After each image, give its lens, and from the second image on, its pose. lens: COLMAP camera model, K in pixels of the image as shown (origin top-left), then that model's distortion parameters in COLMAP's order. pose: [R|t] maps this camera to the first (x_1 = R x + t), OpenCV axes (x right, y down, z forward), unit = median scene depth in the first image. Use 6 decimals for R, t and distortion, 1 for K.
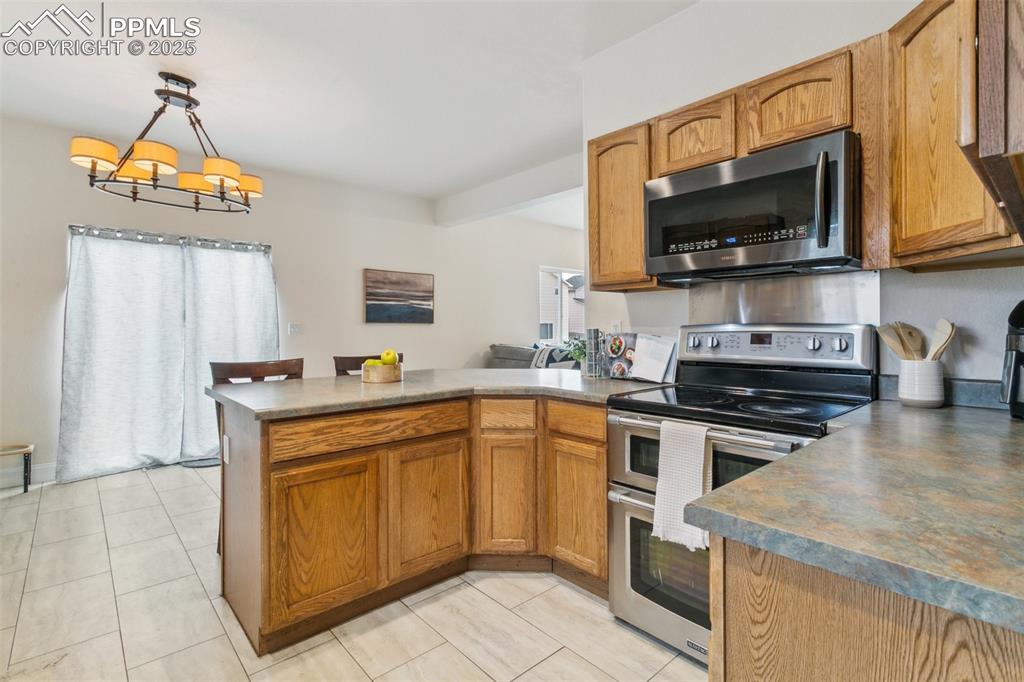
lens RADIAL K [[487.5, 0, 504.2], [0, 487.5, 329.4], [0, 0, 1]] dist [0.001107, 0.000493]
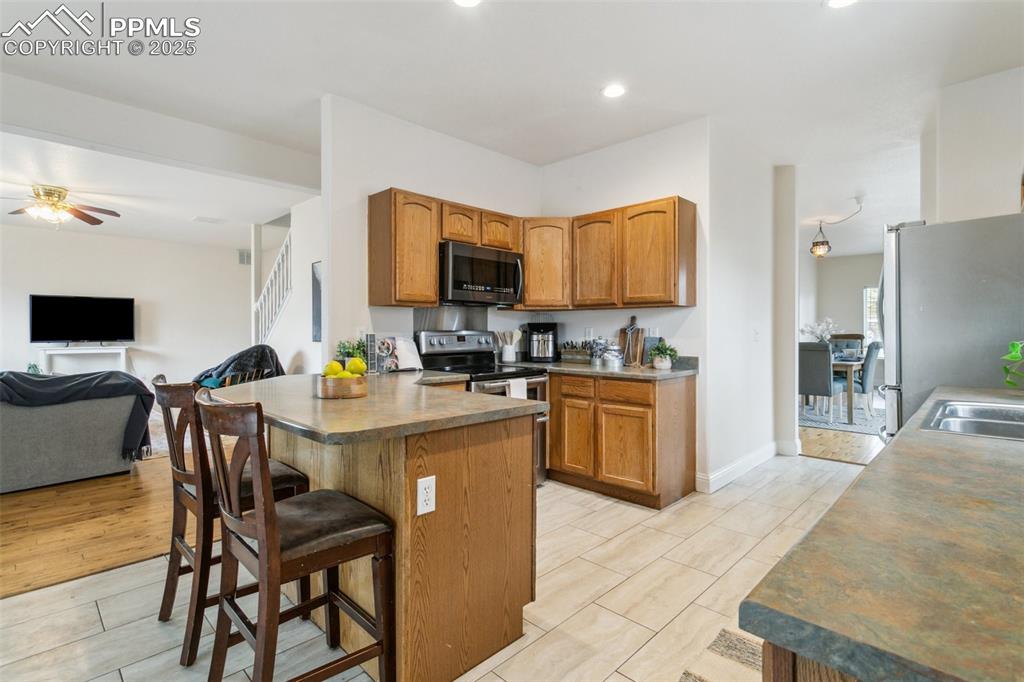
lens RADIAL K [[491.0, 0, 507.2], [0, 491.0, 331.3], [0, 0, 1]] dist [-0.000482, 0.000505]
pose [[-0.065917, 0.002160, 0.997823, -0.895129], [0.006495, 0.999977, -0.001736, -0.002562], [-0.997804, 0.006366, -0.065930, 0.615587]]
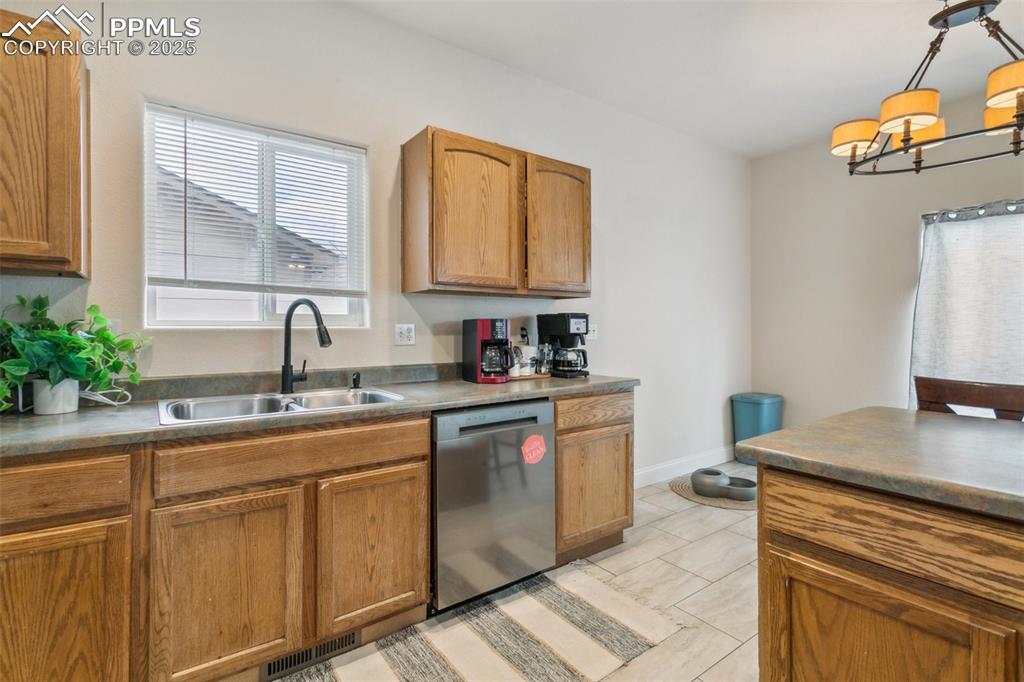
lens RADIAL K [[487.5, 0, 504.2], [0, 487.5, 329.4], [0, 0, 1]] dist [0.001107, 0.000493]
pose [[-0.103234, 0.005358, -0.994643, 0.126740], [-0.001824, 0.999983, 0.005576, -0.002599], [0.994655, 0.002390, -0.103223, 0.384054]]
